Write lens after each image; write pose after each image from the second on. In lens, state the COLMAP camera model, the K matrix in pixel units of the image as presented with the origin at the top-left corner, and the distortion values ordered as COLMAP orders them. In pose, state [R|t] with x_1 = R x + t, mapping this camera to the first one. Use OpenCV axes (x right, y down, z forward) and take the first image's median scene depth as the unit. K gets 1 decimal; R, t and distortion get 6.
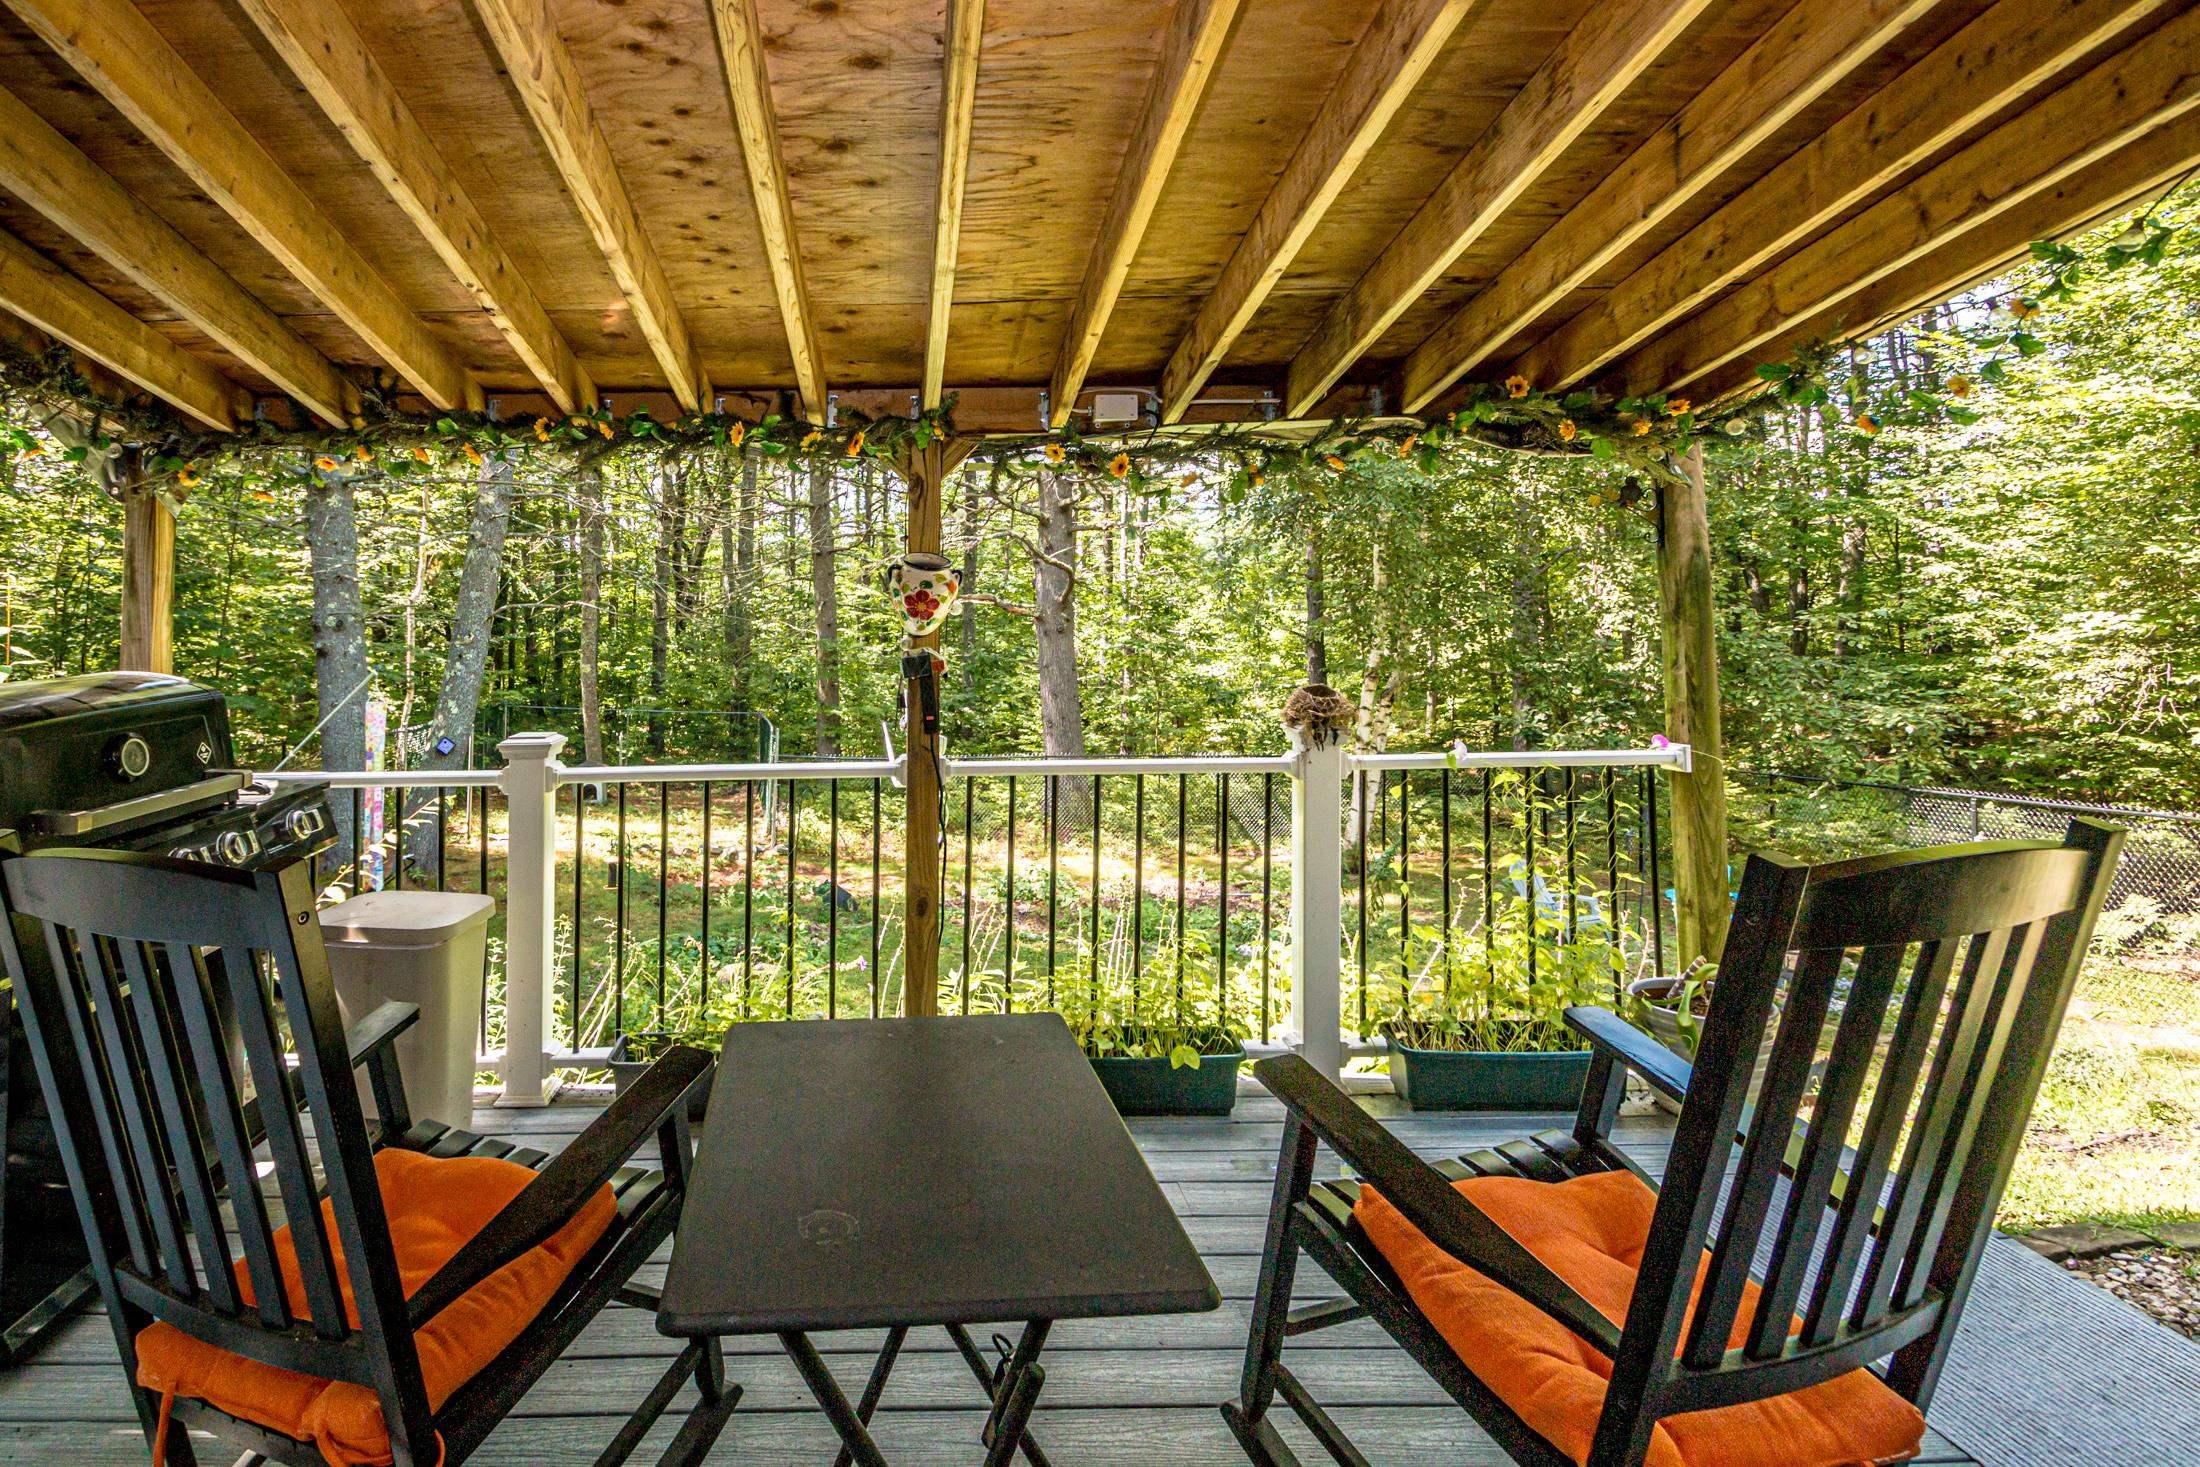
lens RADIAL K [[1061.9, 0, 1104.0], [0, 1061.9, 710.3], [0, 0, 1]] dist [-0.001511, -0.012400]
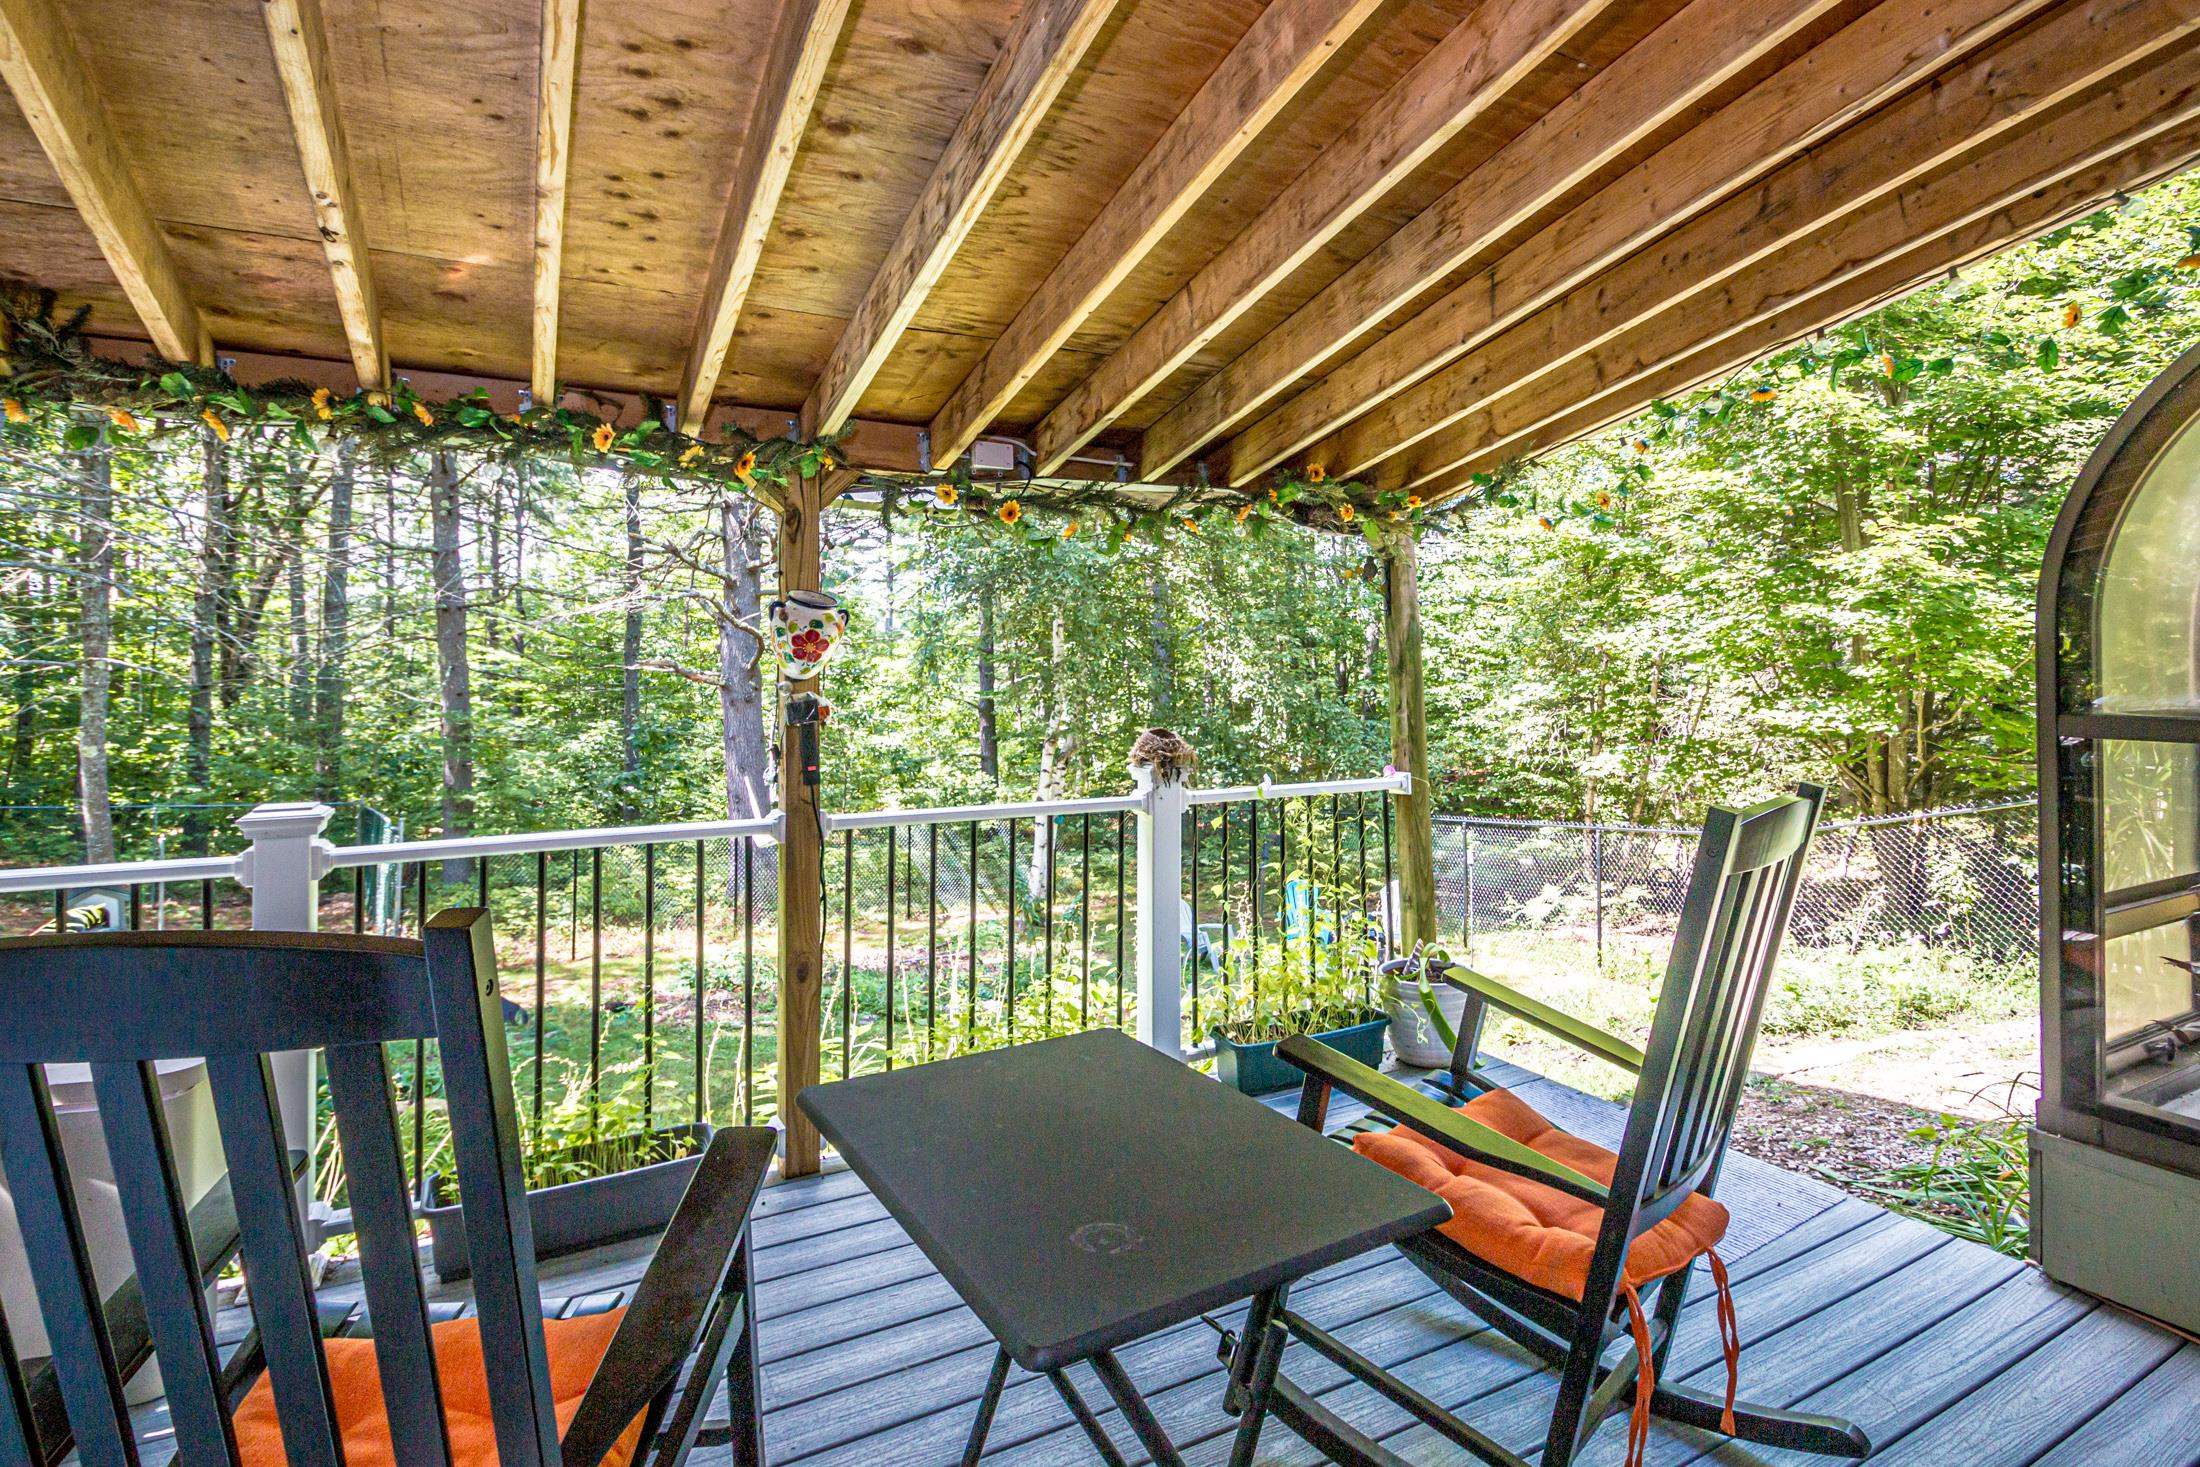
lens RADIAL K [[1021.7, 0, 1098.7], [0, 1021.7, 798.8], [0, 0, 1]] dist [0.002632, -0.010959]
pose [[0.892473, -0.045139, 0.448837, -0.349203], [0.045203, 0.998922, 0.010577, 0.036349], [-0.448830, 0.010850, 0.893551, 0.085969]]
